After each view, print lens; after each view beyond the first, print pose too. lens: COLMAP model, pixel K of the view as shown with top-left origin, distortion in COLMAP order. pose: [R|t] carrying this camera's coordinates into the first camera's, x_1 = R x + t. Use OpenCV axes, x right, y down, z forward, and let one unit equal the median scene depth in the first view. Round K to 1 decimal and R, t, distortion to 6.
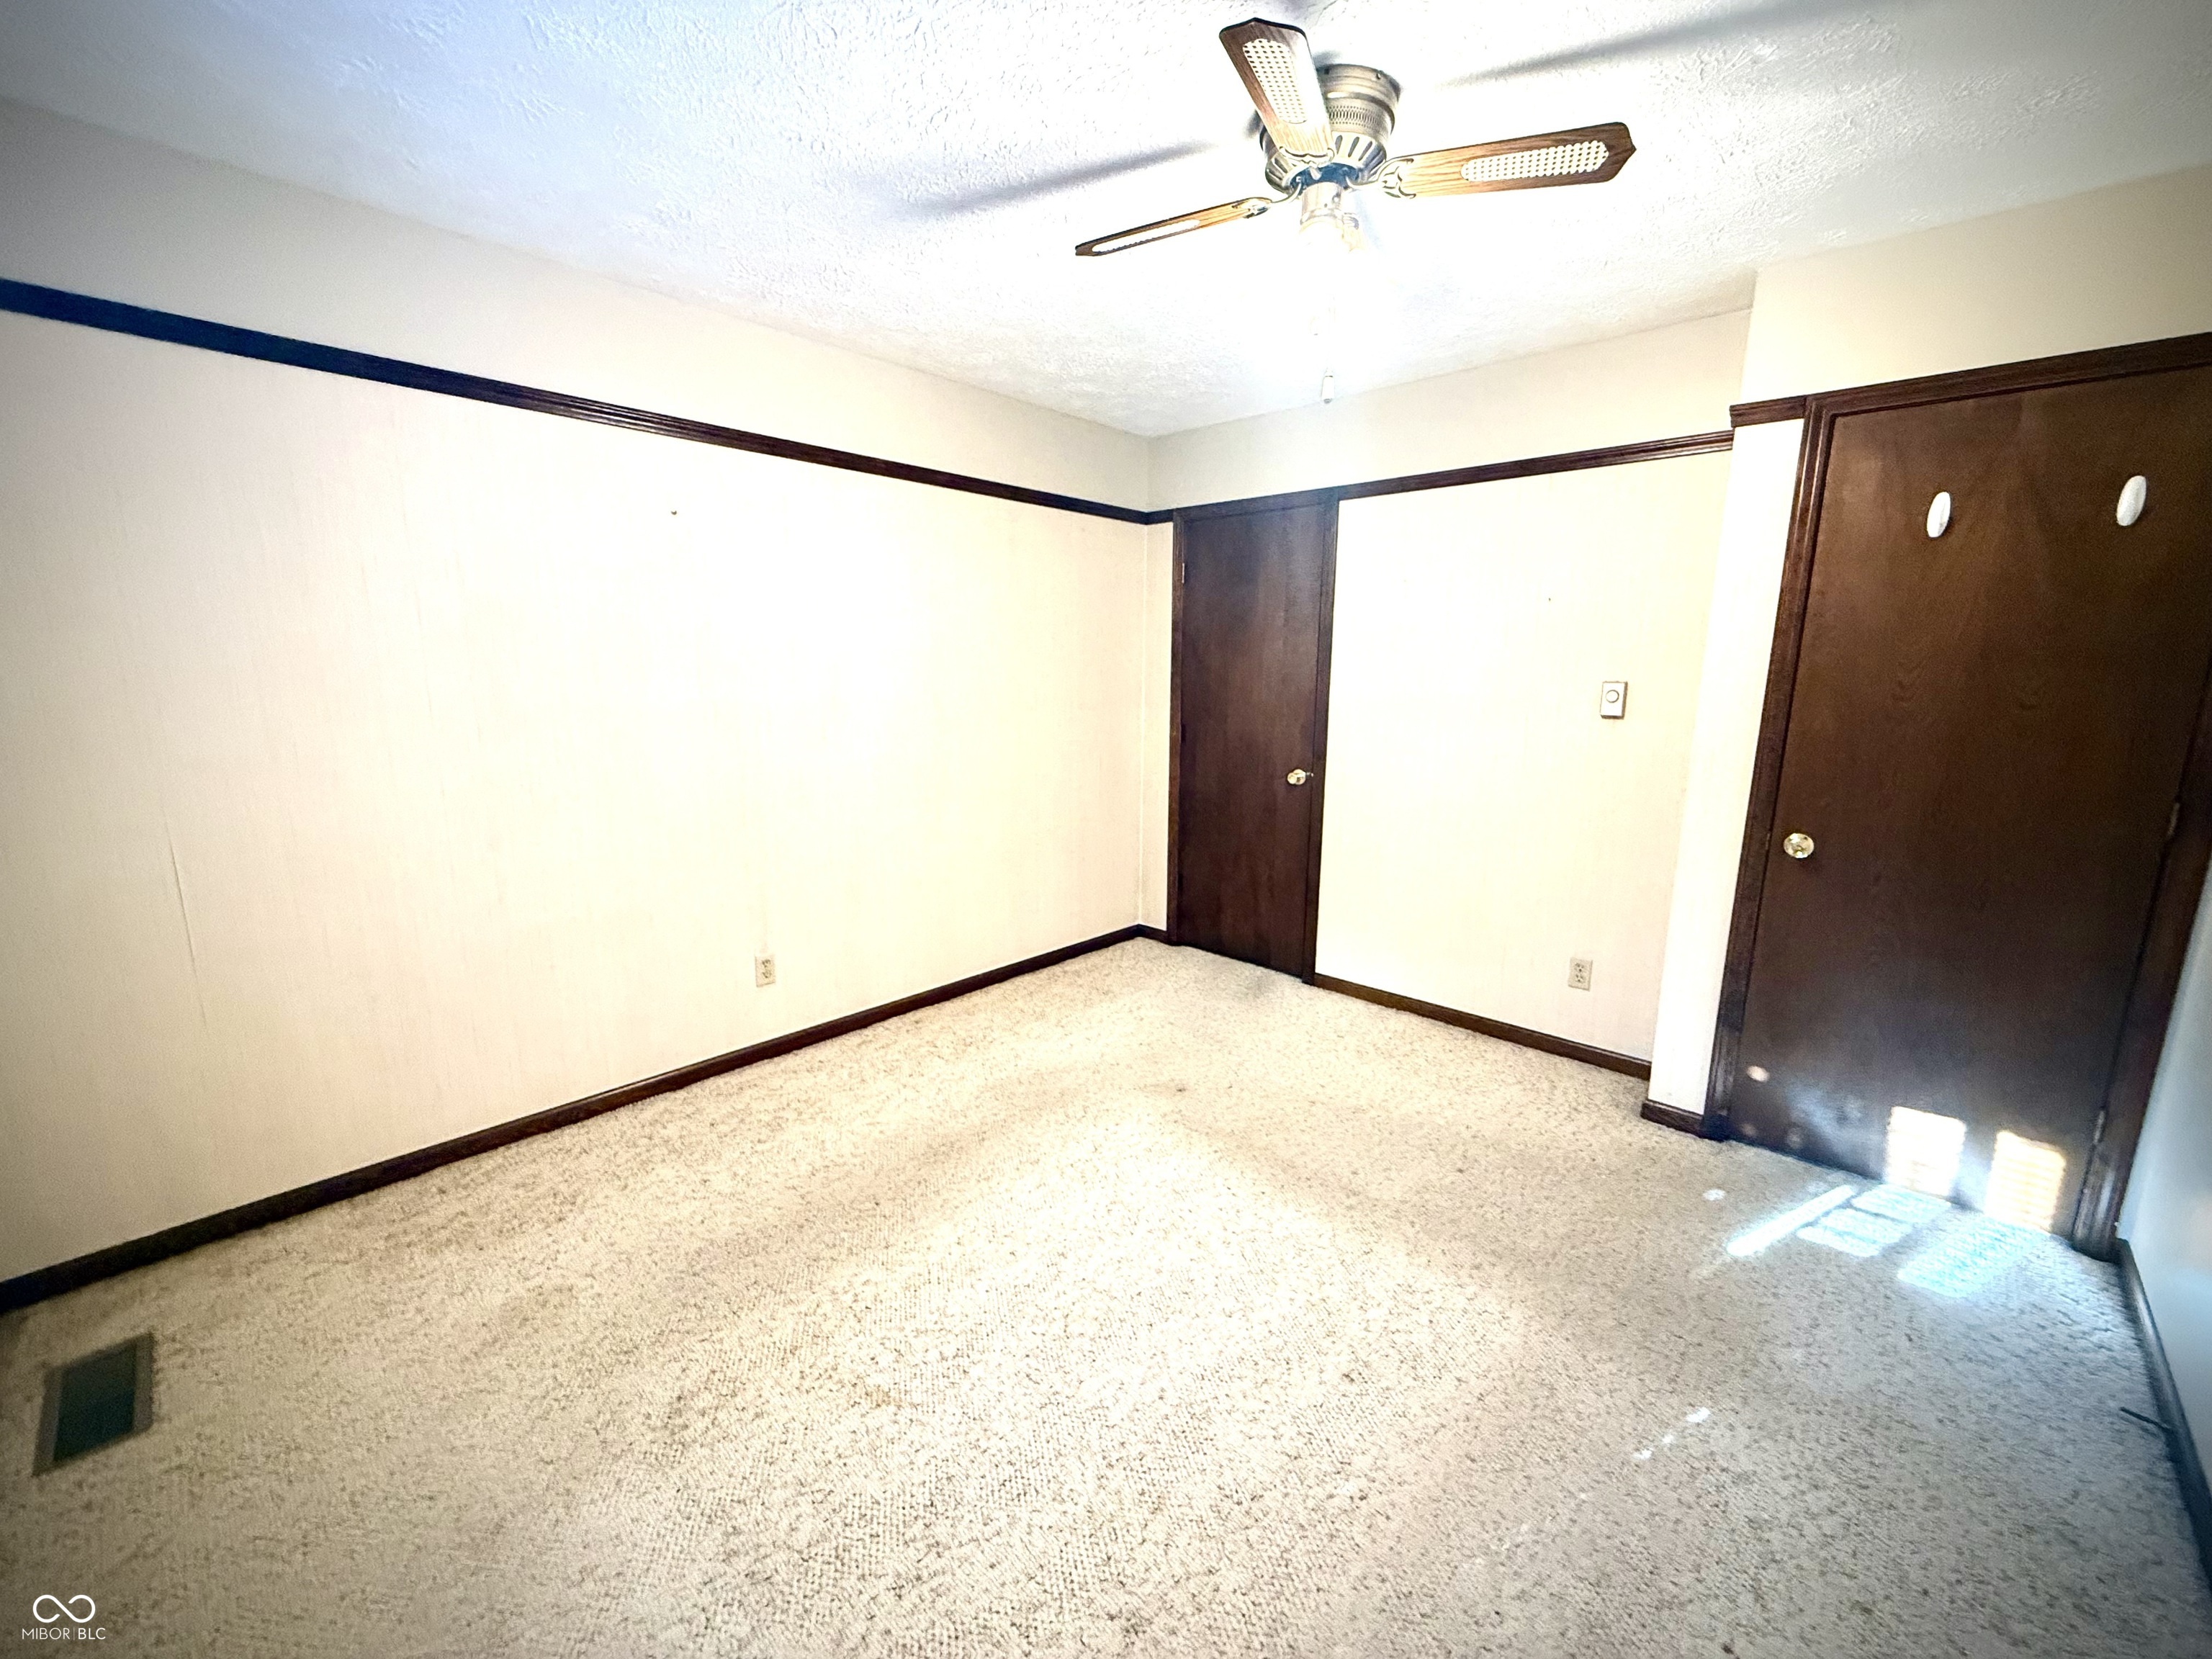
lens RADIAL K [[877.9, 0, 1110.7], [0, 877.9, 827.7], [0, 0, 1]] dist [-0.002541, 0.000505]
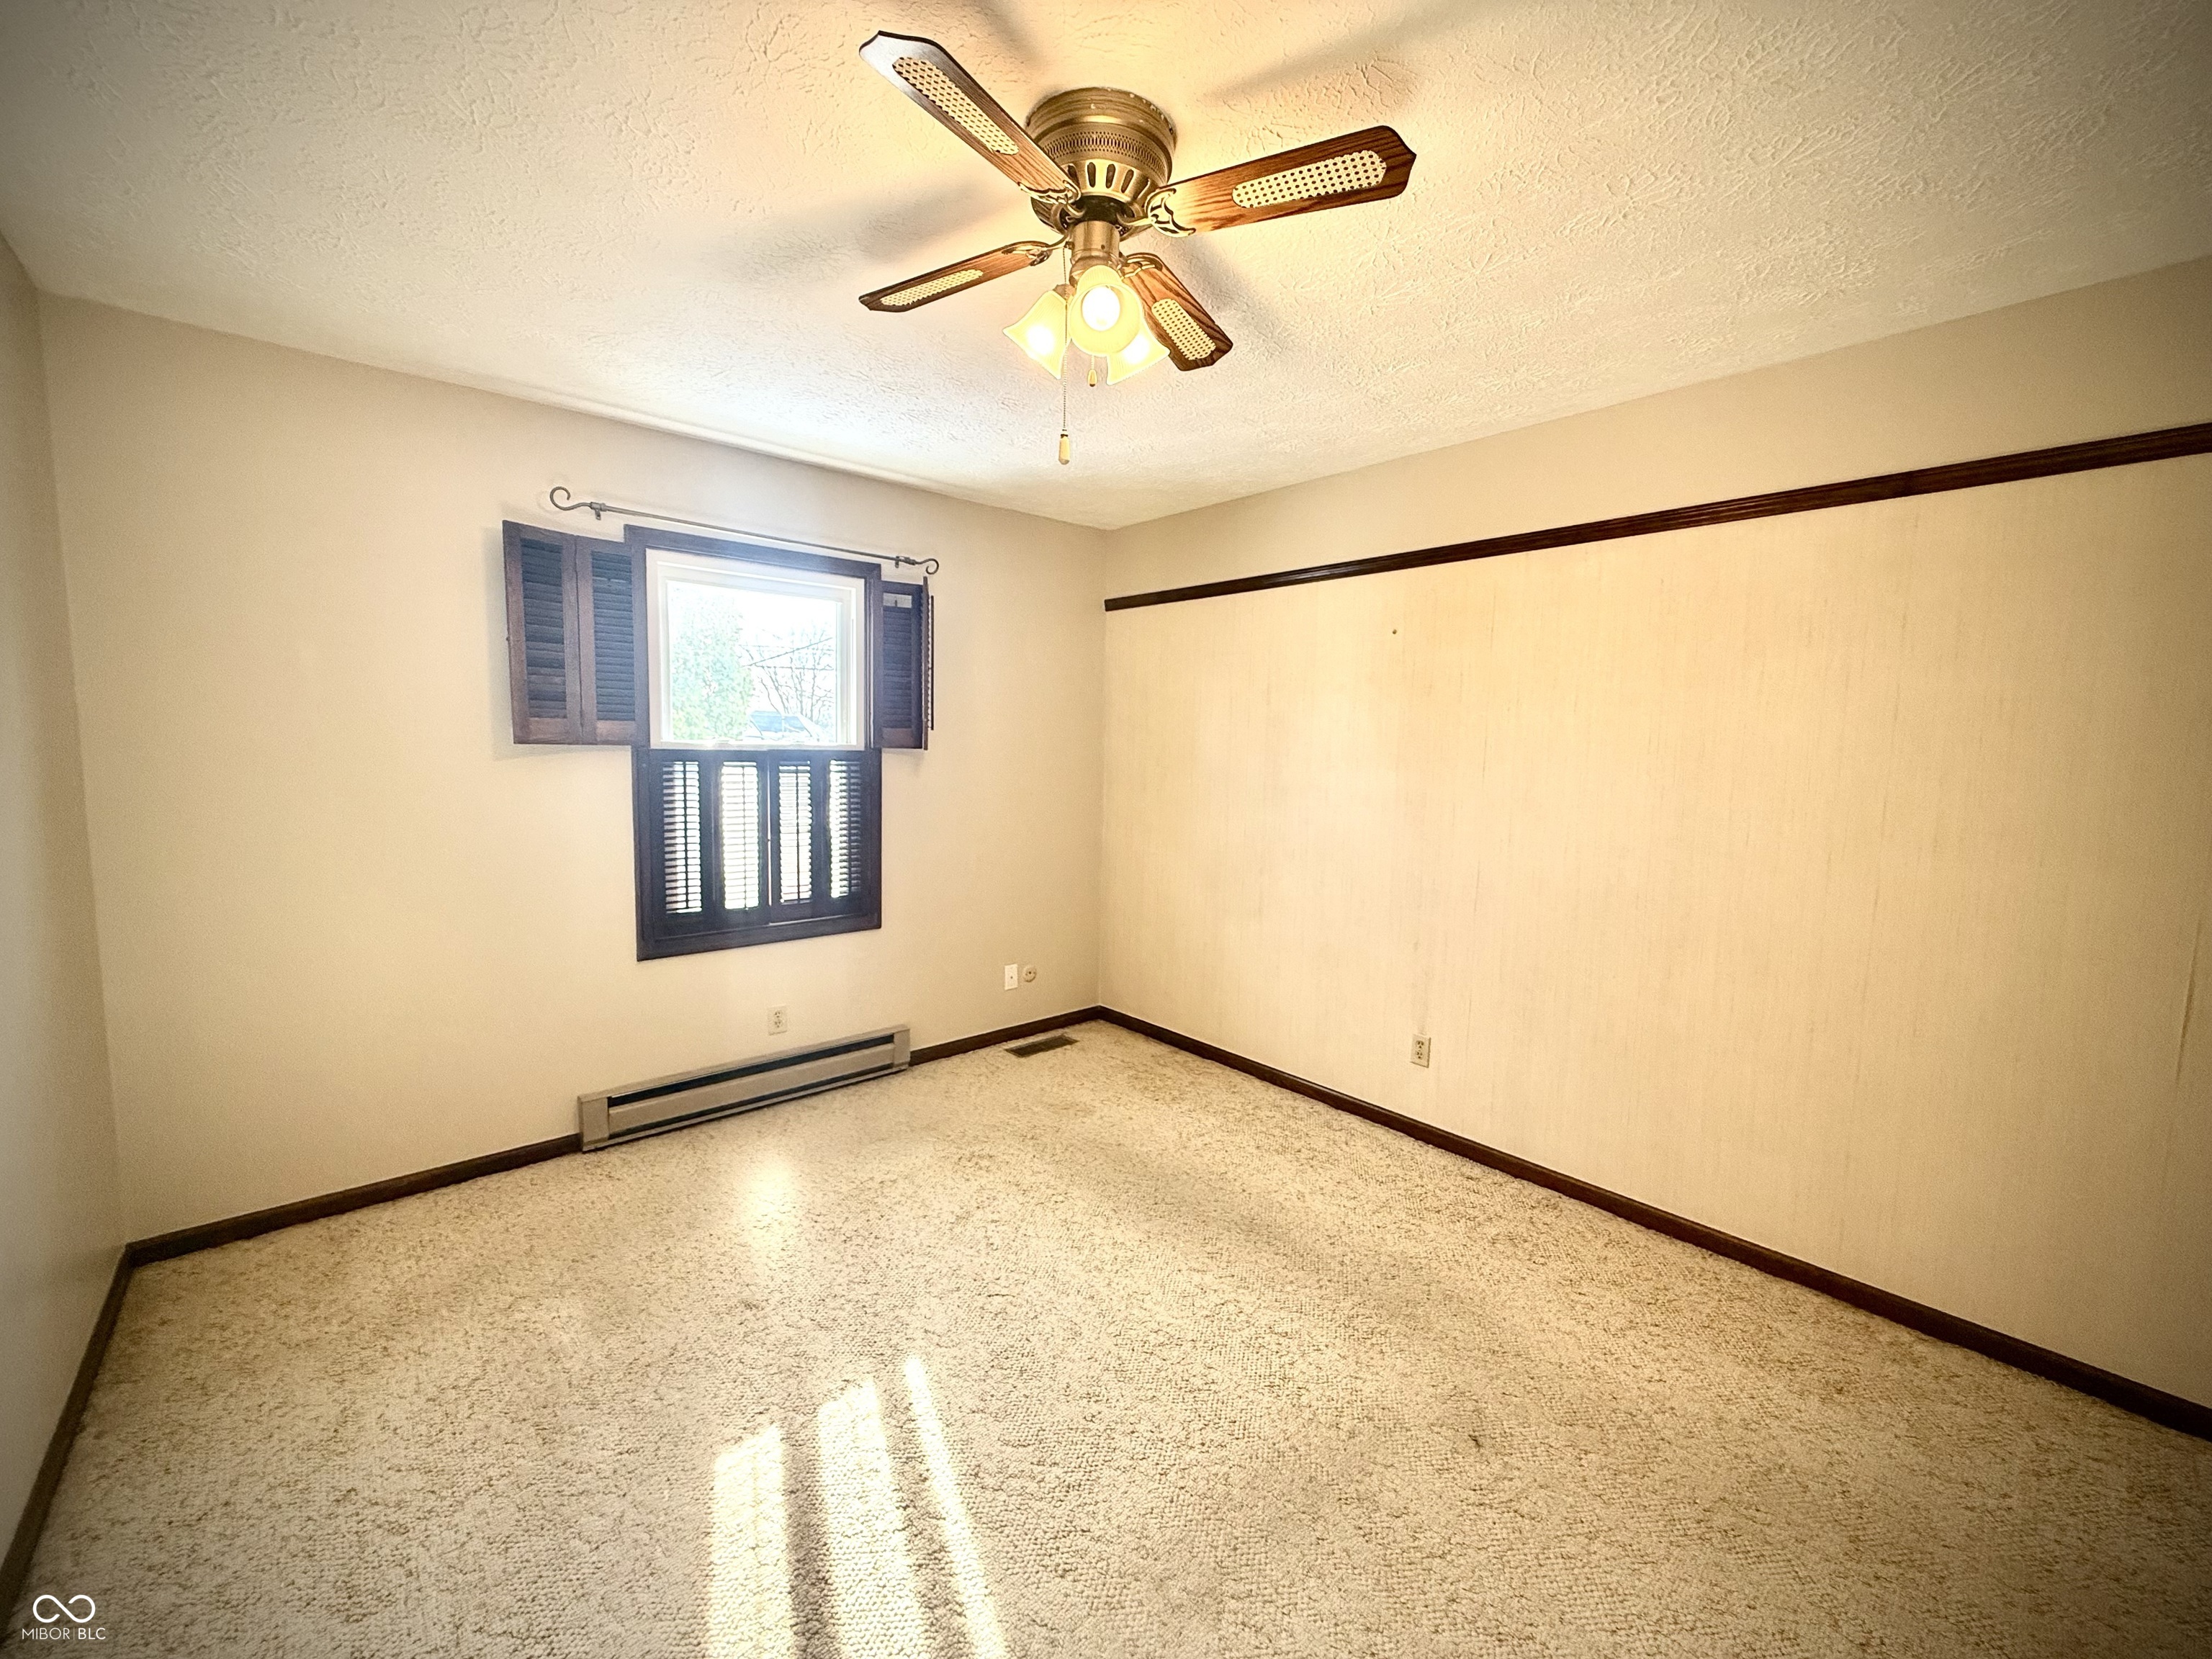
lens RADIAL K [[877.9, 0, 1094.0], [0, 877.9, 821.9], [0, 0, 1]] dist [-0.002541, 0.000505]
pose [[-0.105467, 0.082295, -0.991012, 0.803483], [-0.203866, 0.973613, 0.102546, -0.157874], [0.973301, 0.212849, -0.085907, 0.817282]]
